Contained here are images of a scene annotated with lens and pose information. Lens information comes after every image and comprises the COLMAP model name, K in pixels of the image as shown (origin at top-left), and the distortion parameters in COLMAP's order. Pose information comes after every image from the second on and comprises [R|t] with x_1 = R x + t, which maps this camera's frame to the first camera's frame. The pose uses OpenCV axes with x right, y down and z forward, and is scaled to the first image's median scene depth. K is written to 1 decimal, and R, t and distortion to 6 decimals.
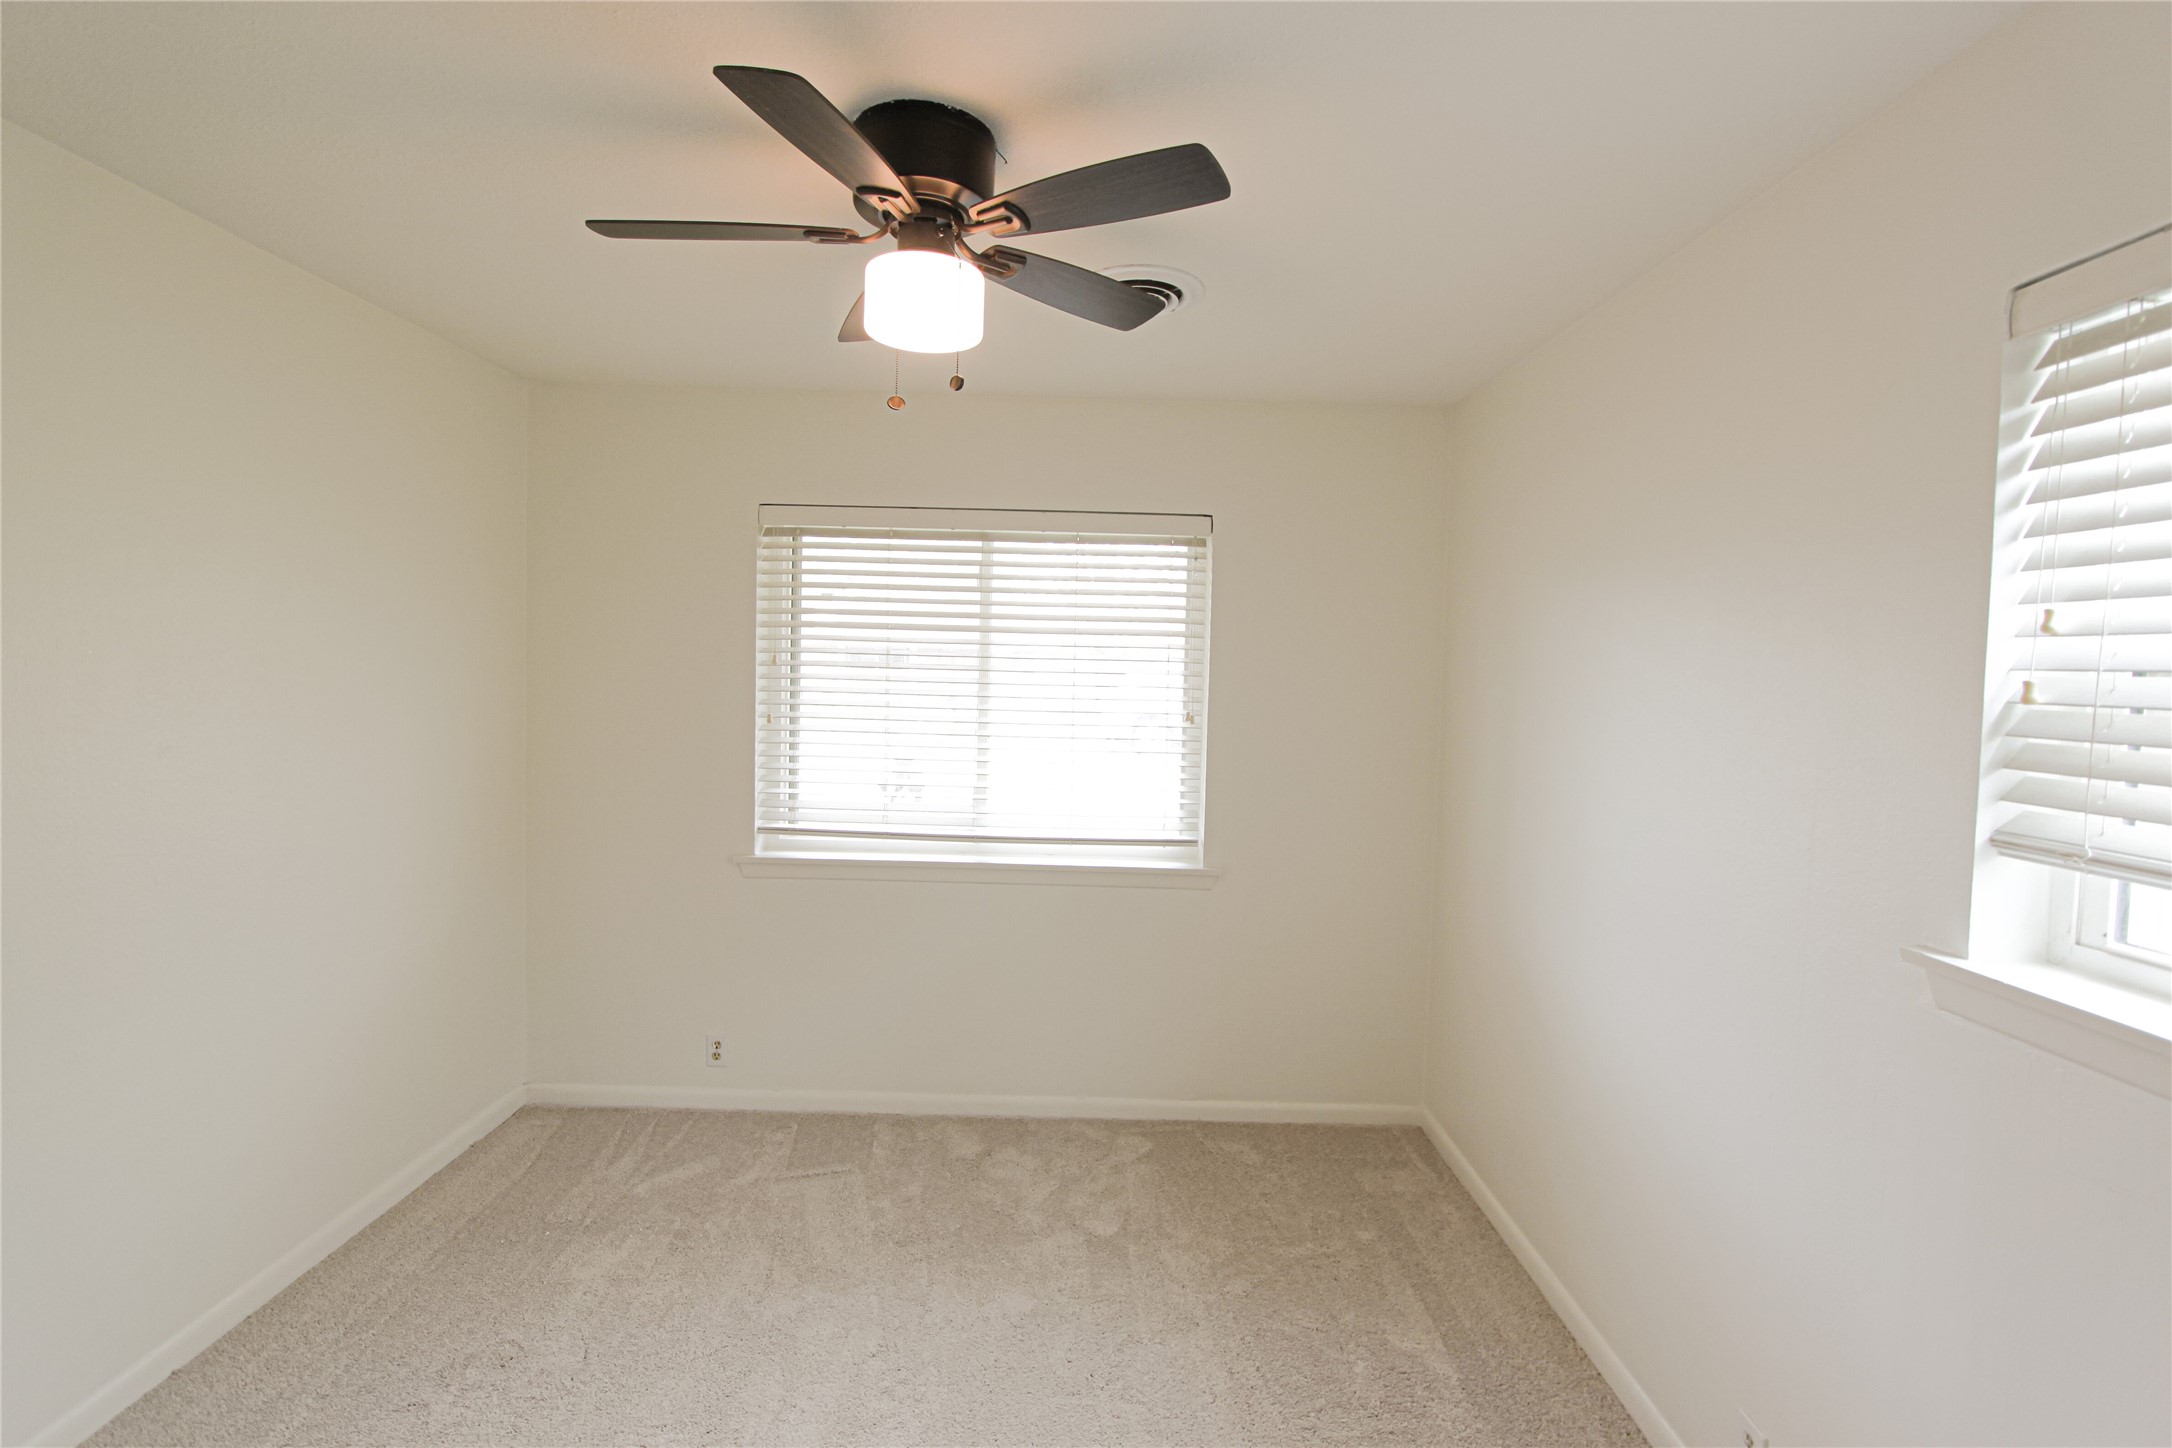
lens RADIAL K [[978.6, 0, 1086.0], [0, 978.6, 724.0], [0, 0, 1]] dist [-0.013788, 0.000648]
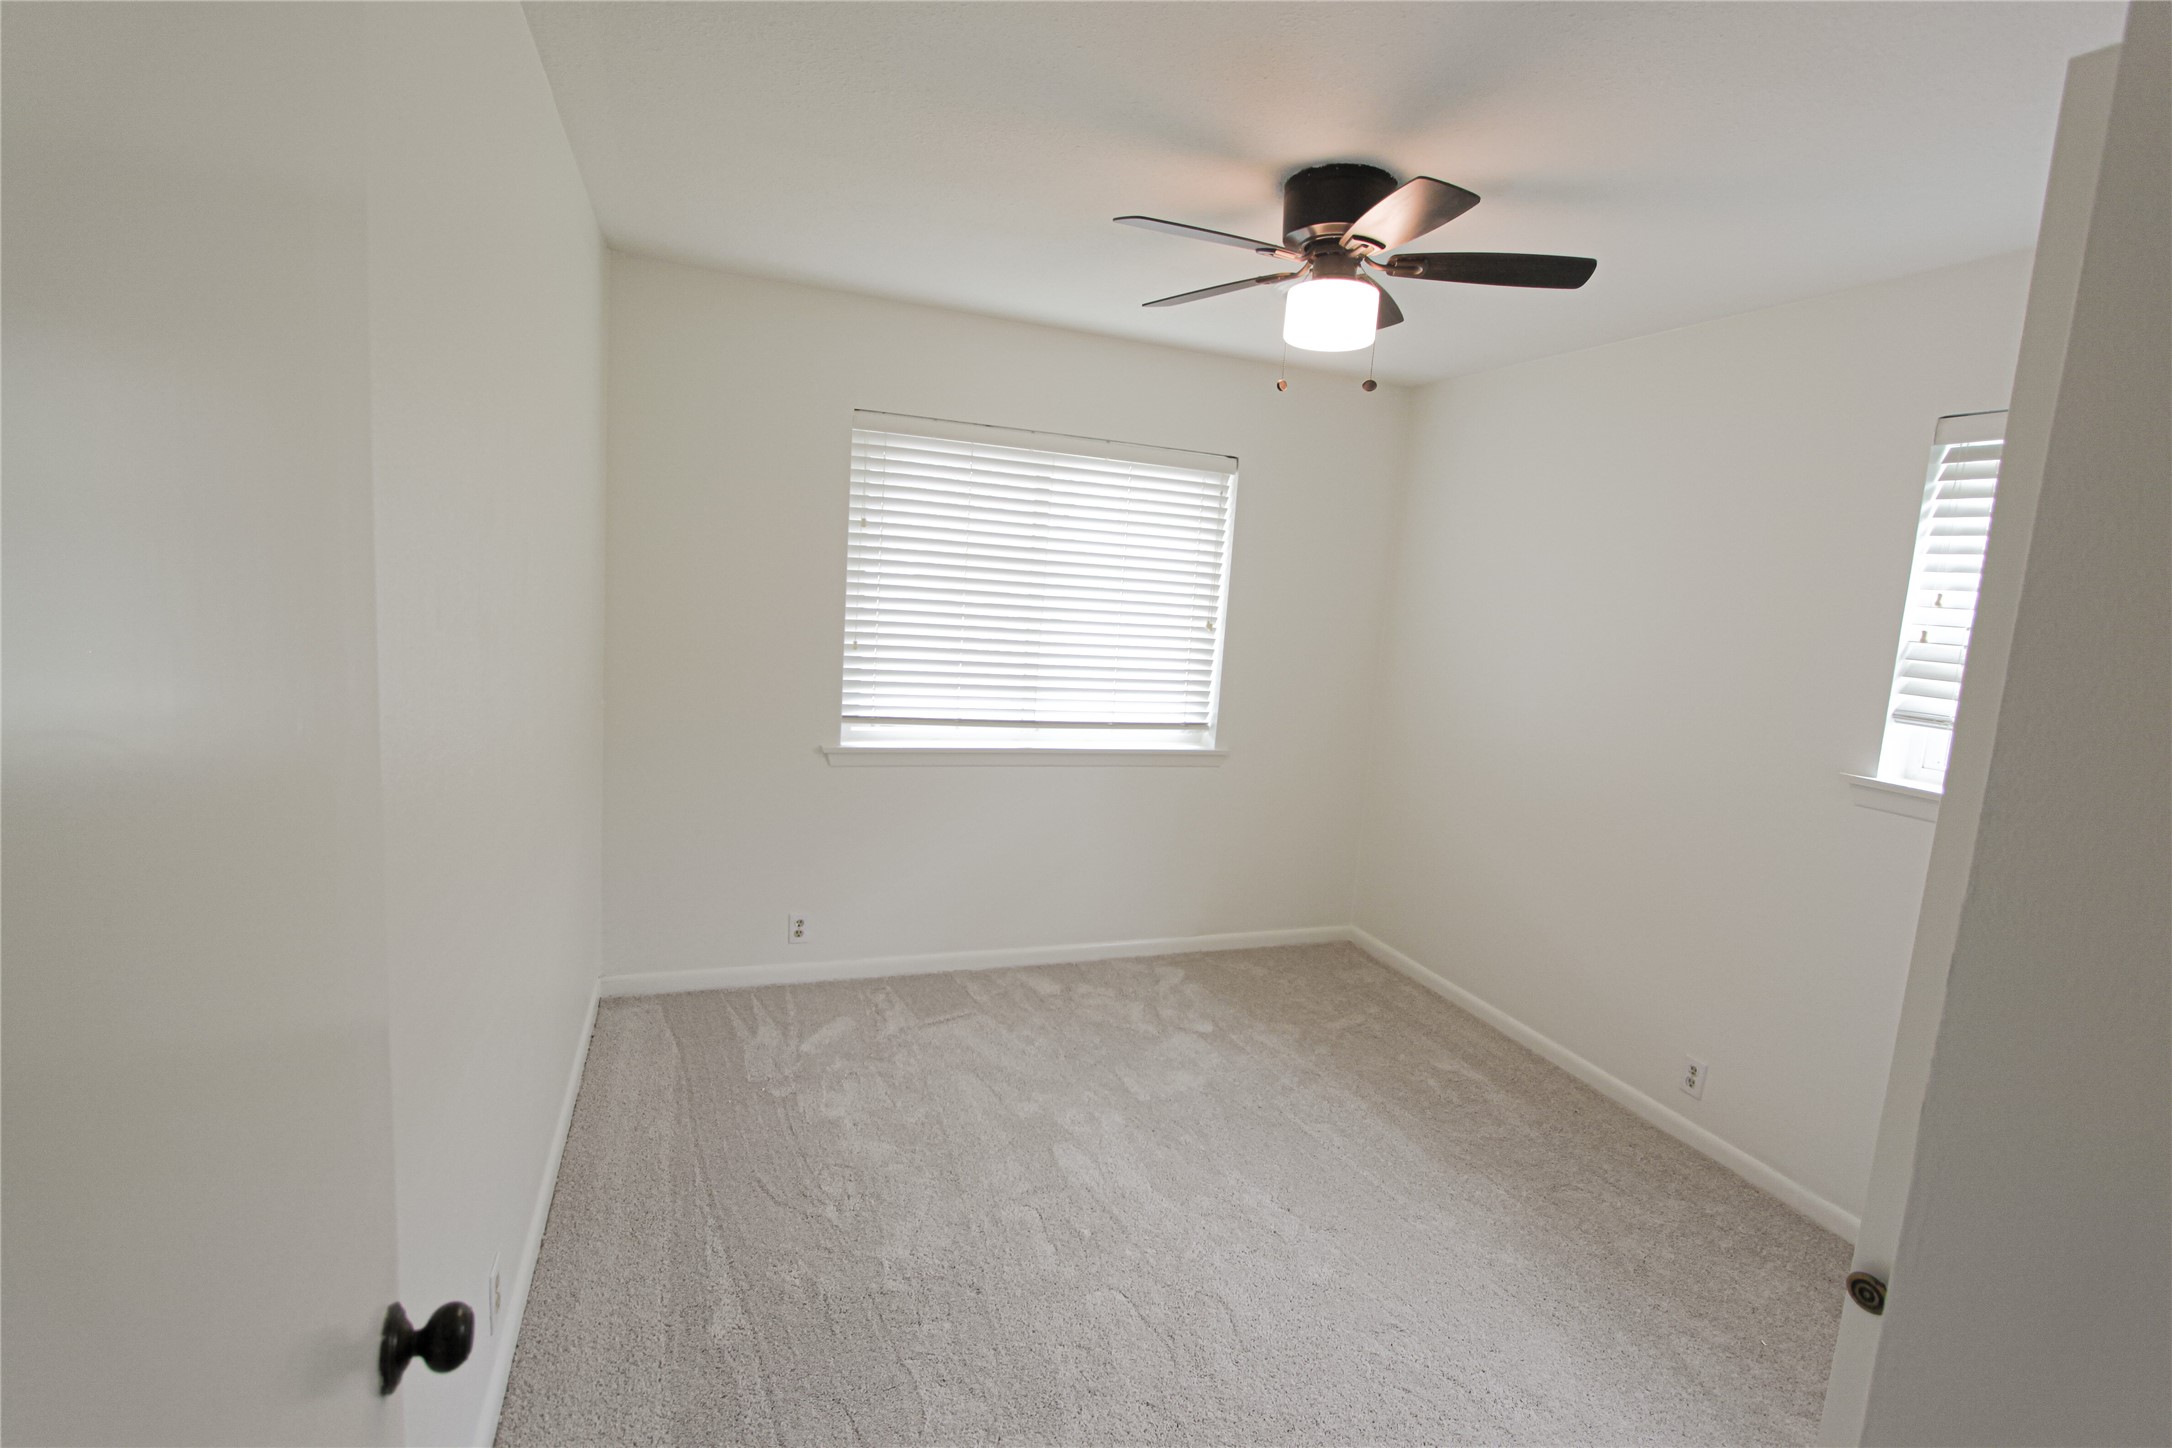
lens RADIAL K [[978.6, 0, 1086.0], [0, 978.6, 724.0], [0, 0, 1]] dist [-0.013788, 0.000648]
pose [[0.936617, -0.010025, 0.350212, -0.509960], [-0.027029, 0.994544, 0.100755, -0.003739], [-0.349311, -0.103835, 0.931236, -0.089197]]
